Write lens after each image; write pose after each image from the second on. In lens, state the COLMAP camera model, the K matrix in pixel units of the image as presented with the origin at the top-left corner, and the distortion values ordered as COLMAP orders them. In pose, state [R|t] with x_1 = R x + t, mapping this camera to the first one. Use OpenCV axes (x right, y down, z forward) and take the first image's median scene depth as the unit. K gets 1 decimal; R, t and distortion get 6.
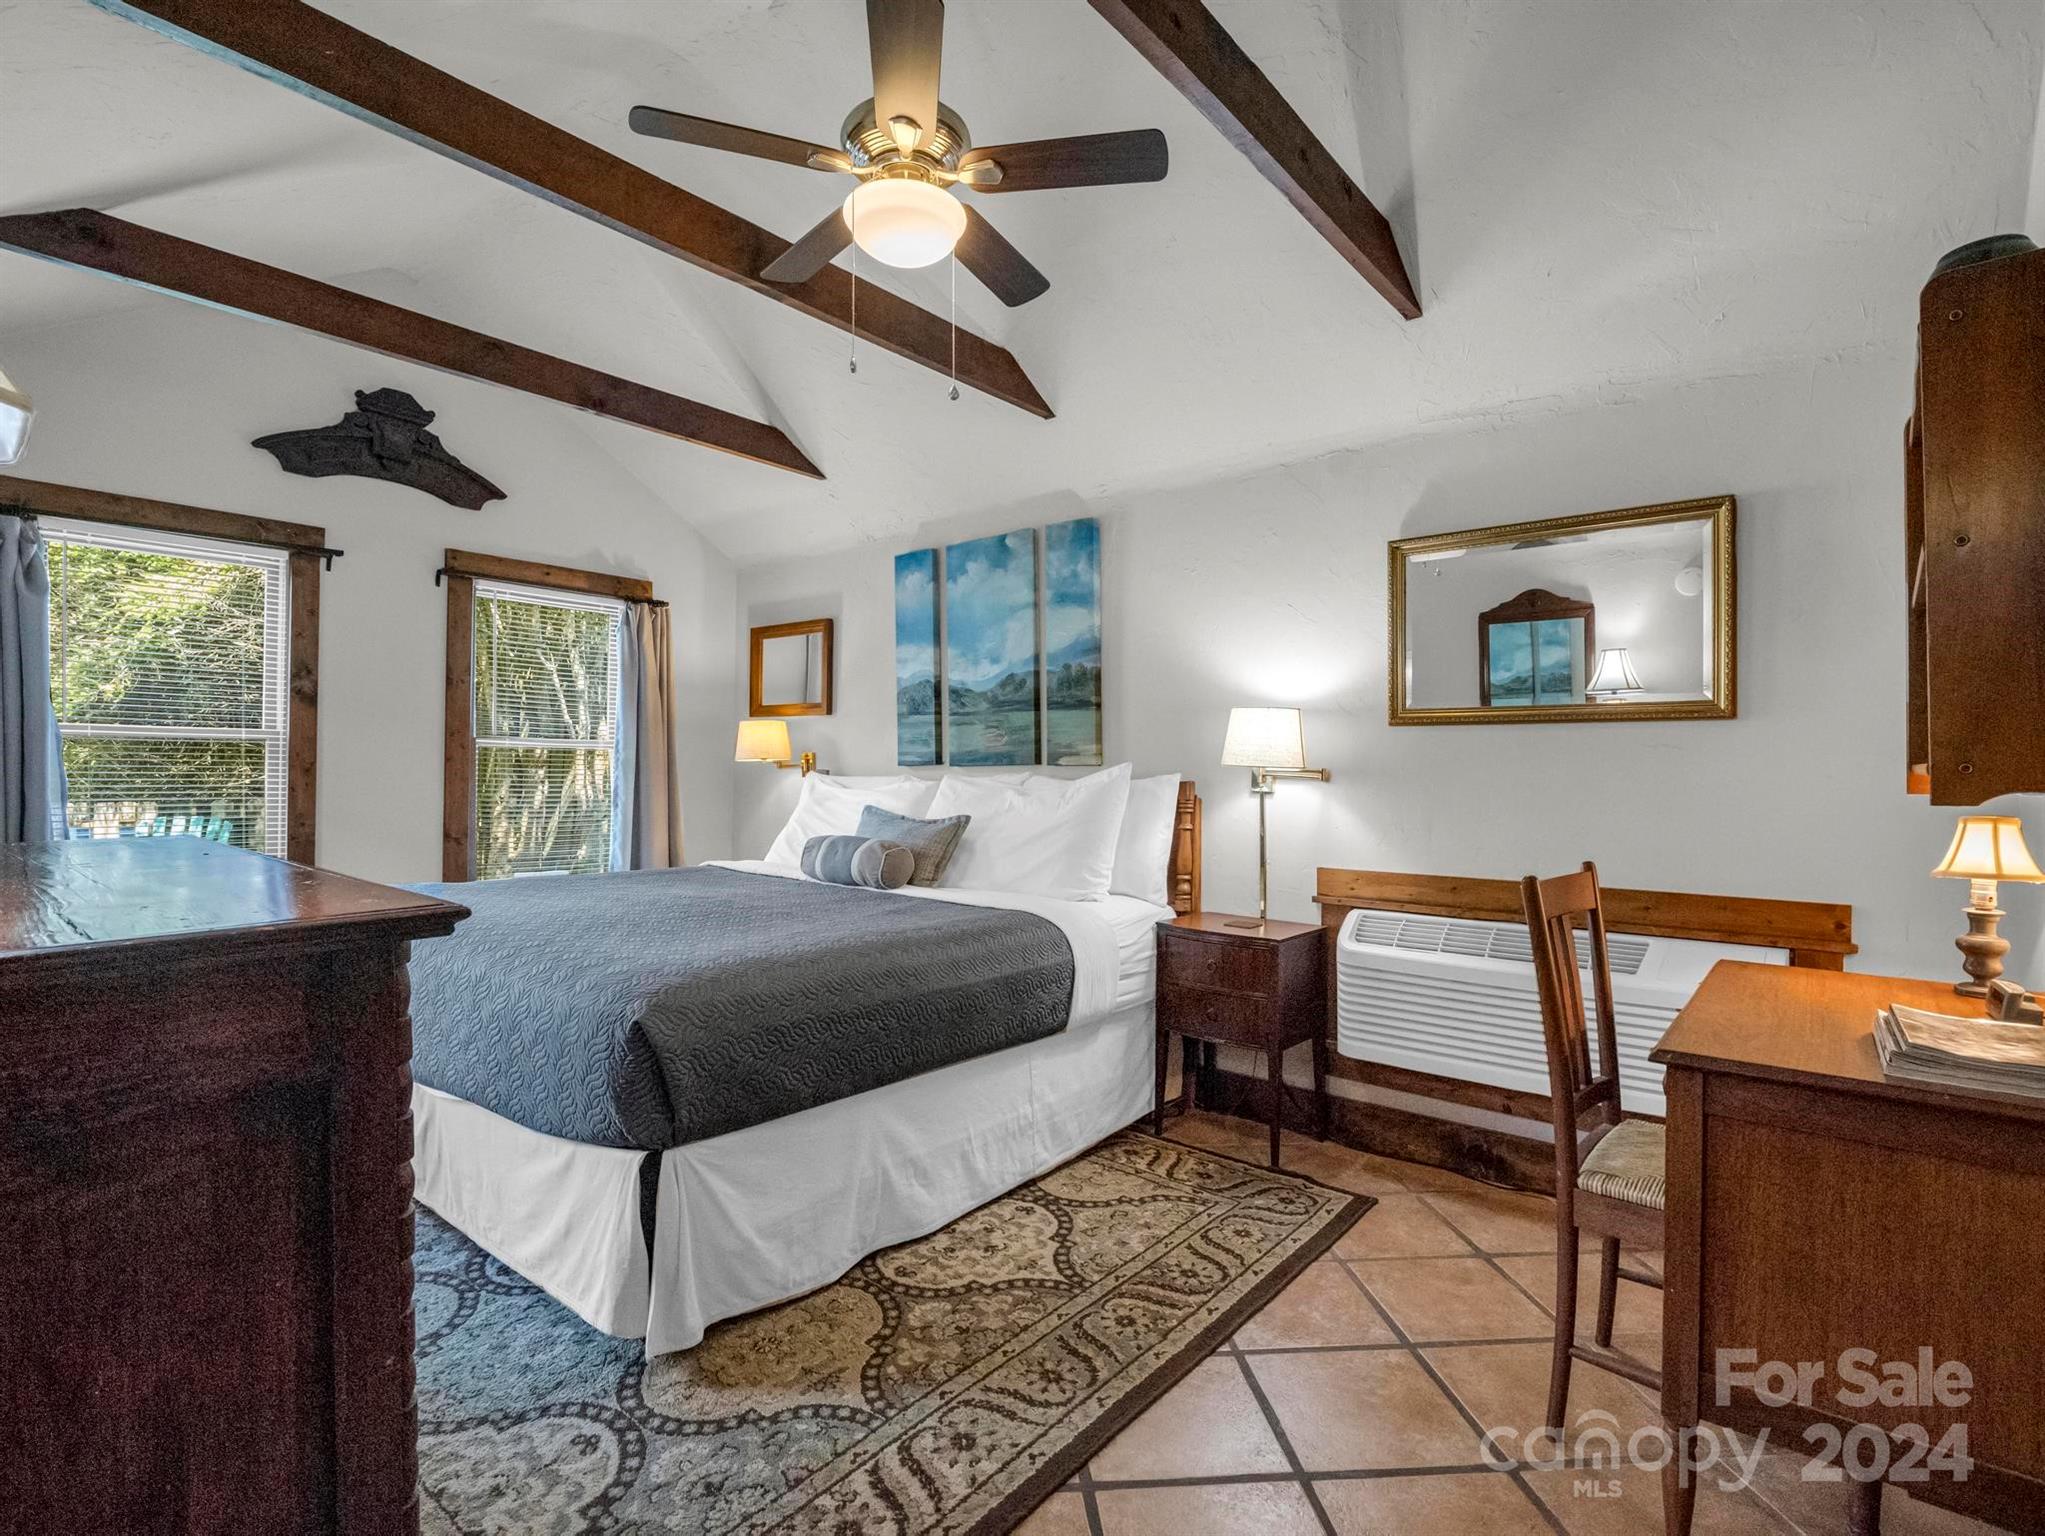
lens RADIAL K [[1030.1, 0, 1000.7], [0, 1030.1, 771.5], [0, 0, 1]] dist [-0.006204, 0.000787]
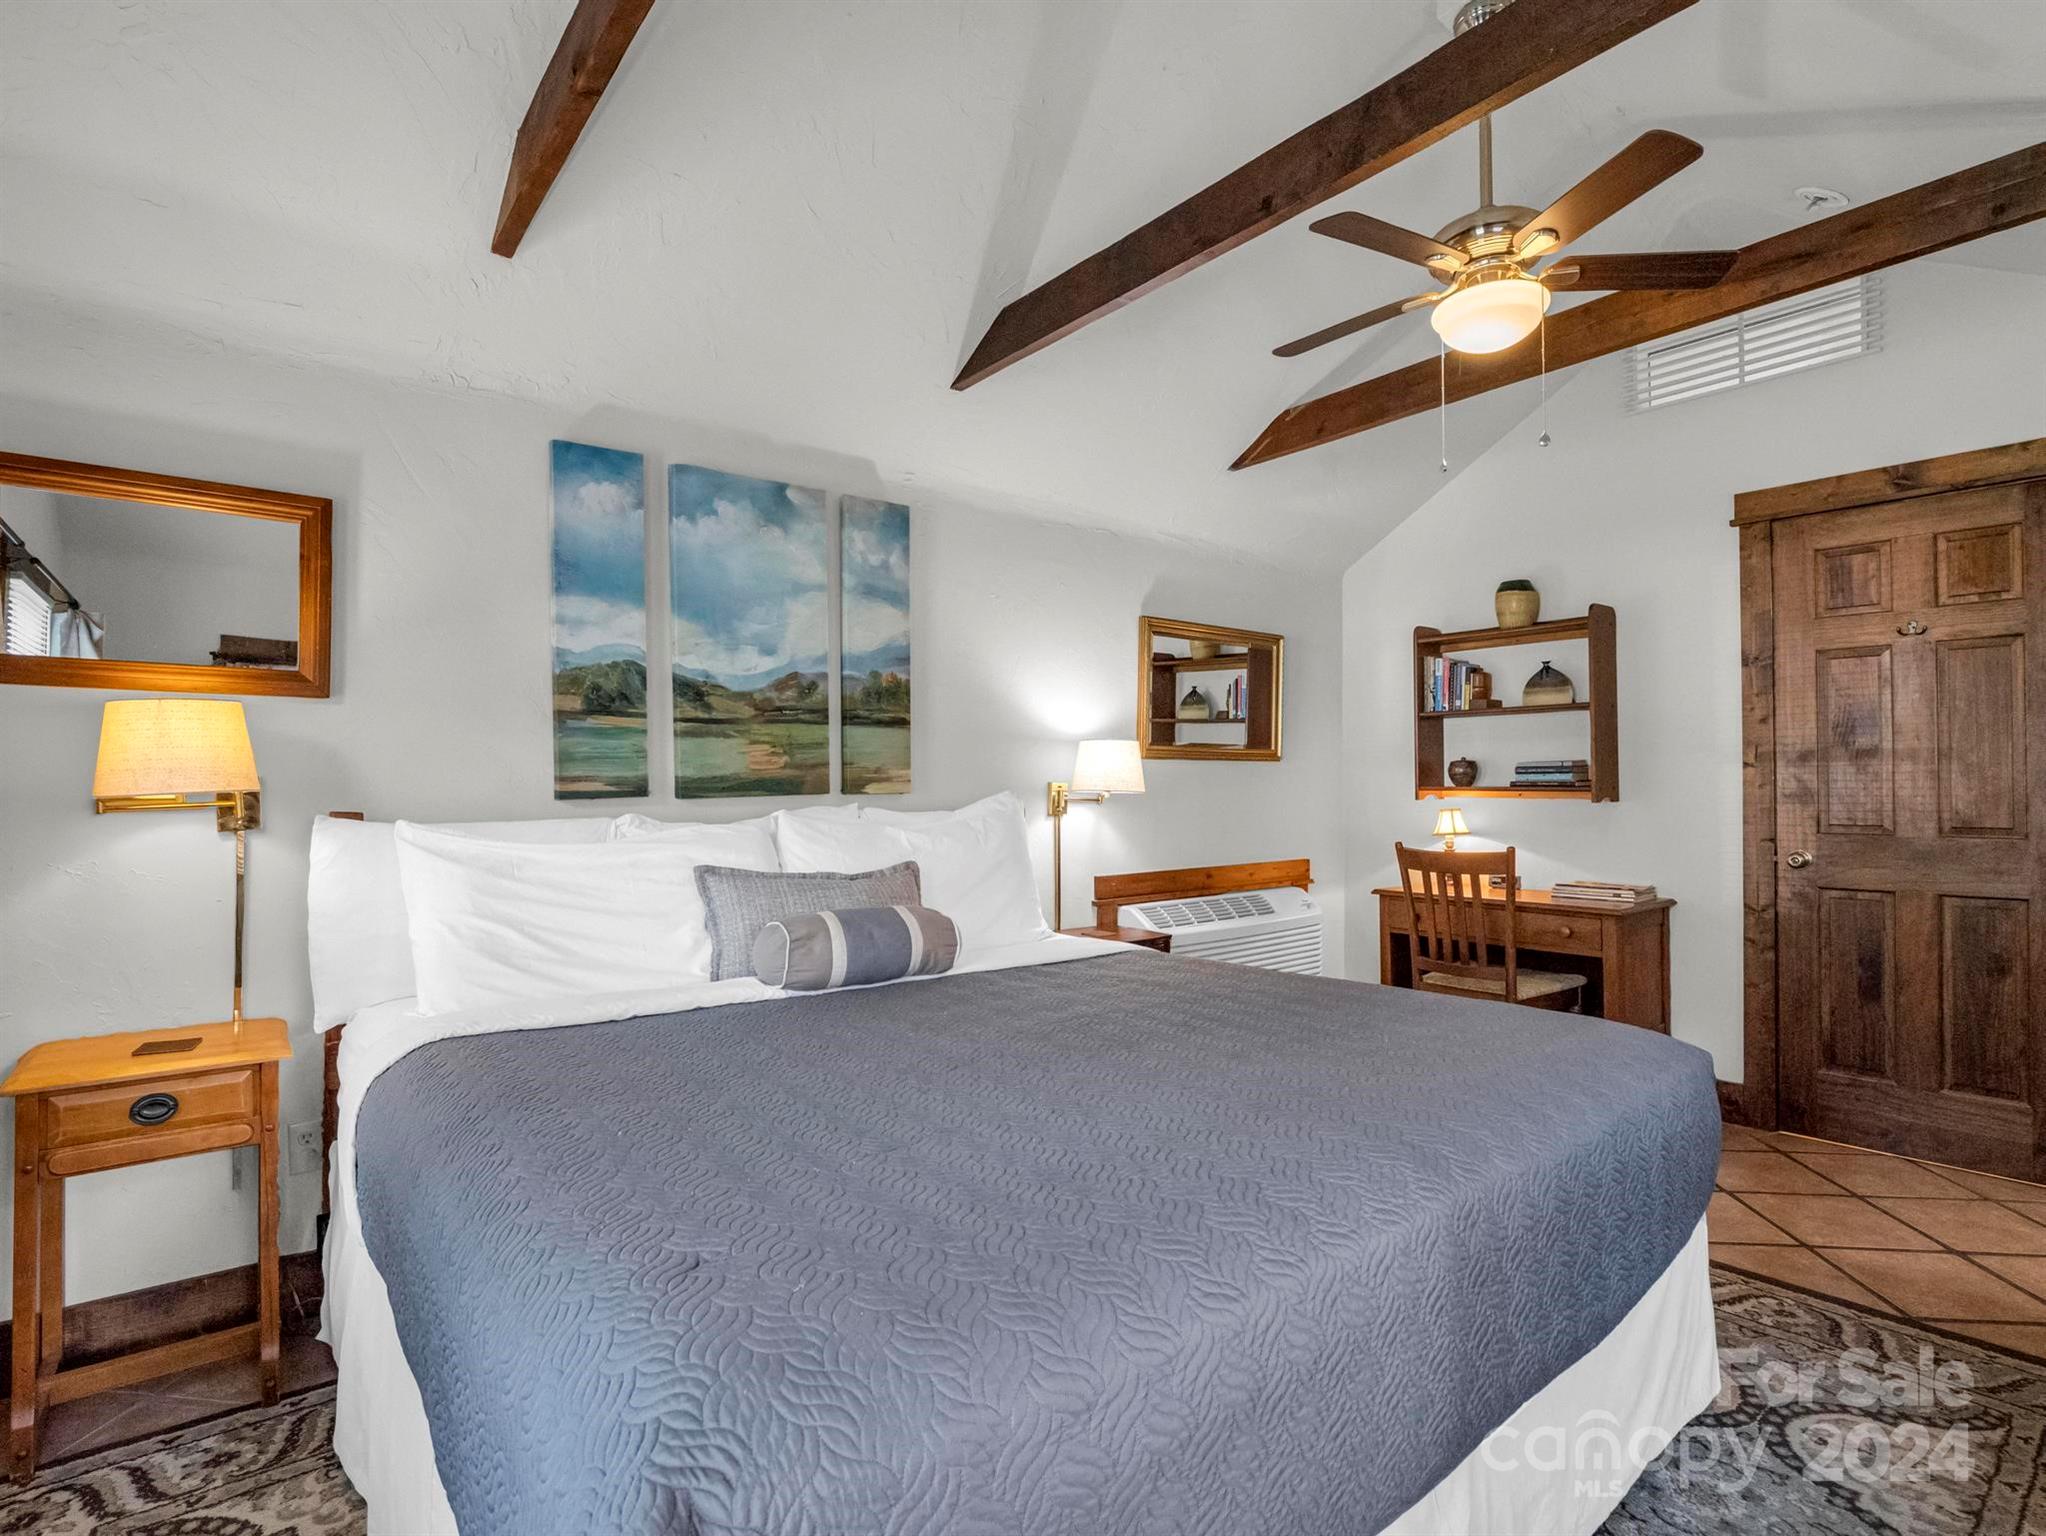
lens RADIAL K [[1030.6, 0, 1011.1], [0, 1030.6, 774.9], [0, 0, 1]] dist [-0.006204, 0.000787]
pose [[0.168694, 0.001141, 0.985668, -0.704951], [0.011149, 0.999933, -0.003066, -0.016658], [-0.985605, 0.011507, 0.168670, 0.724399]]
